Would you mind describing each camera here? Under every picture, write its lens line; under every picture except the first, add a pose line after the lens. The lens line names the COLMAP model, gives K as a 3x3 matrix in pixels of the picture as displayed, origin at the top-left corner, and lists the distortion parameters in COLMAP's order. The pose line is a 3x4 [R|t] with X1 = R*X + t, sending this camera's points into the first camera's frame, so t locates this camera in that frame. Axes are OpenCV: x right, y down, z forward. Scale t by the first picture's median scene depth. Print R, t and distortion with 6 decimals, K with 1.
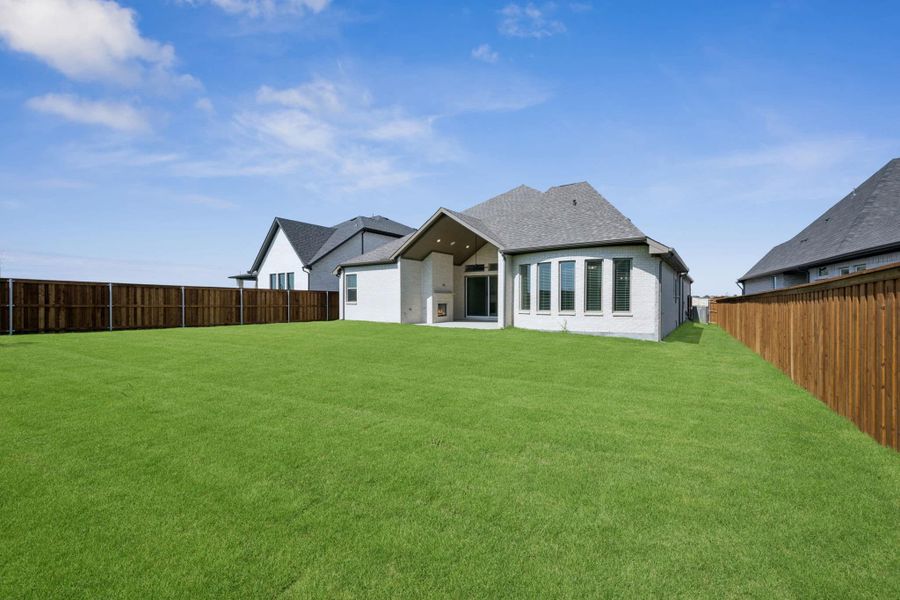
lens RADIAL K [[345.3, 0, 448.2], [0, 345.3, 297.7], [0, 0, 1]] dist [-0.001545, -0.000307]
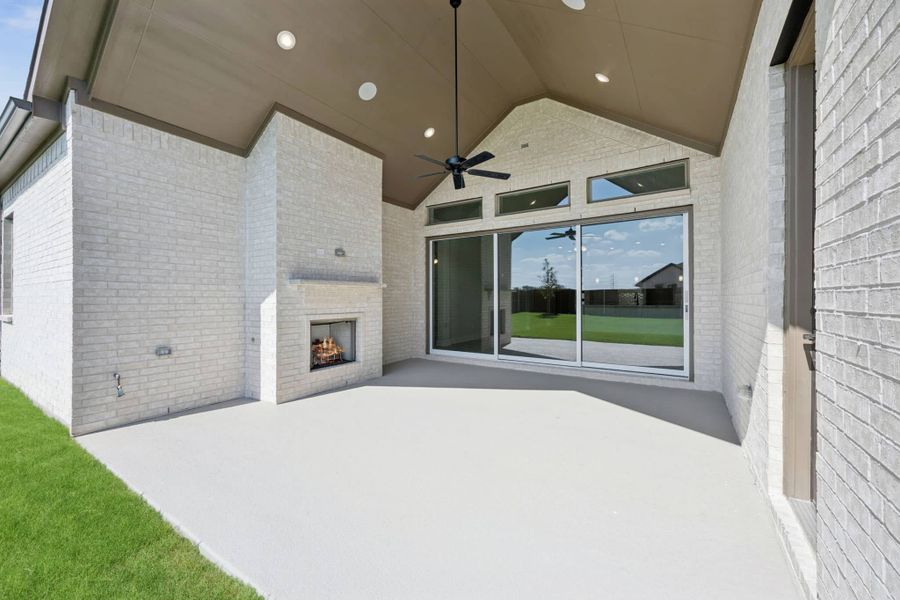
lens RADIAL K [[345.3, 0, 448.2], [0, 345.3, 297.7], [0, 0, 1]] dist [-0.001545, -0.000307]
pose [[0.999057, -0.002832, 0.043335, 0.059977], [0.002750, 0.999994, 0.001951, -0.001226], [-0.043341, -0.001830, 0.999059, 0.706211]]
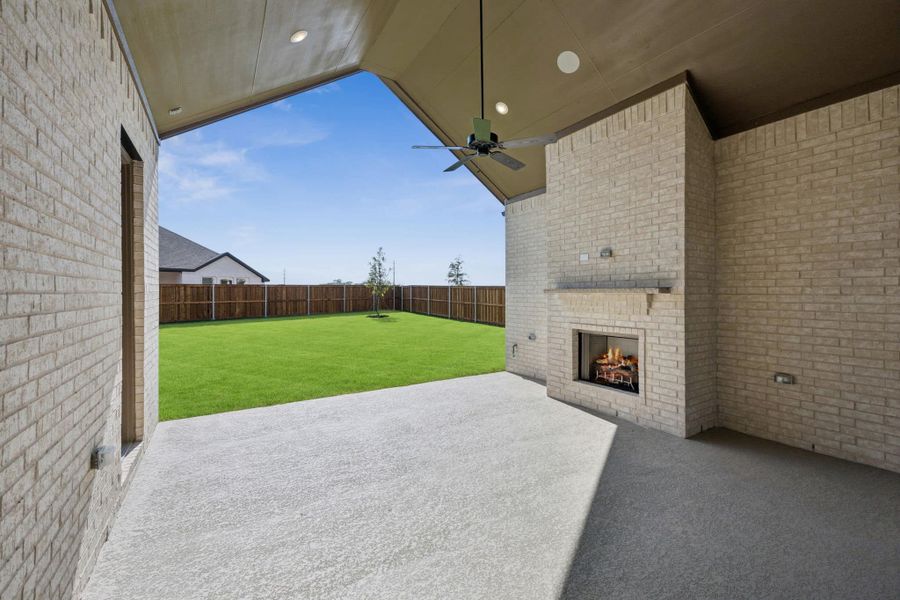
lens RADIAL K [[354.9, 0, 450.0], [0, 354.9, 300.0], [0, 0, 1]] dist [0.001324, 0.000055]
pose [[-0.348567, 0.018746, -0.937096, 0.240596], [0.004174, 0.999821, 0.018448, -0.010463], [0.937275, 0.002519, -0.348583, 0.964818]]
